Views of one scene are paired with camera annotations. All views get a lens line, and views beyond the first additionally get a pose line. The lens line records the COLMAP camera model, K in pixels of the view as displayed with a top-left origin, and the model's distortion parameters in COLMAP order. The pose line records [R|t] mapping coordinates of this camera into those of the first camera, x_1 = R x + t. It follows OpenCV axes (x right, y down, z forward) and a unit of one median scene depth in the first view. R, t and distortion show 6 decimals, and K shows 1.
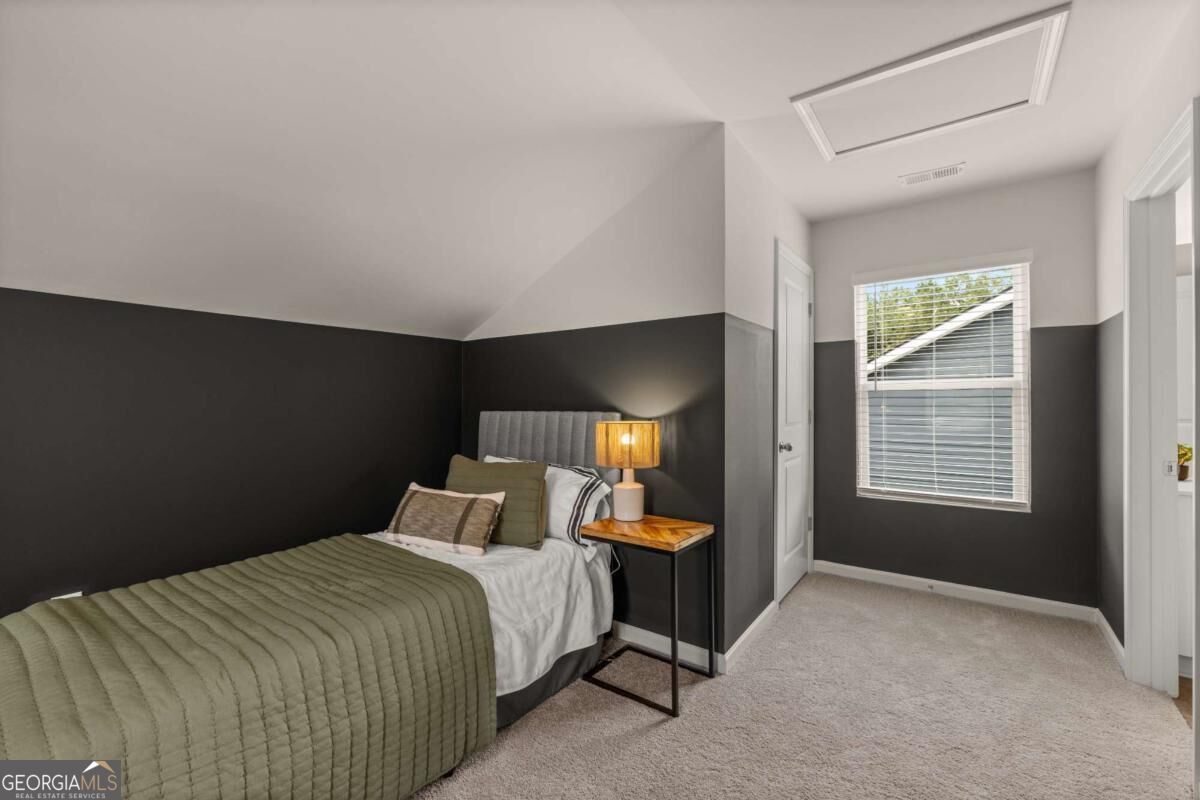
lens RADIAL K [[508.2, 0, 600.0], [0, 508.2, 400.0], [0, 0, 1]] dist [-0.002941, -0.000496]
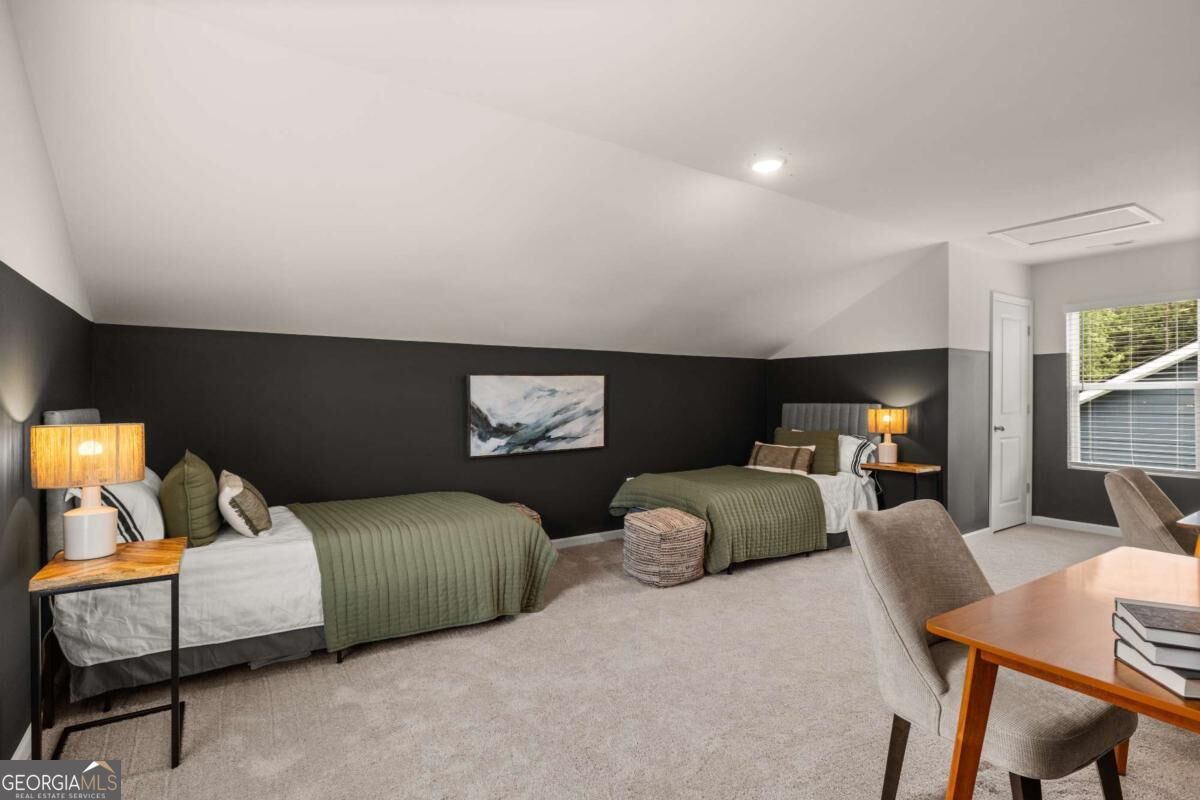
lens RADIAL K [[588.6, 0, 600.0], [0, 588.6, 400.0], [0, 0, 1]] dist [0.000039, 0.000071]
pose [[0.939971, 0.004020, -0.341229, -0.187955], [-0.001685, 0.999973, 0.007140, -0.002362], [0.341249, -0.006136, 0.939953, -1.286594]]
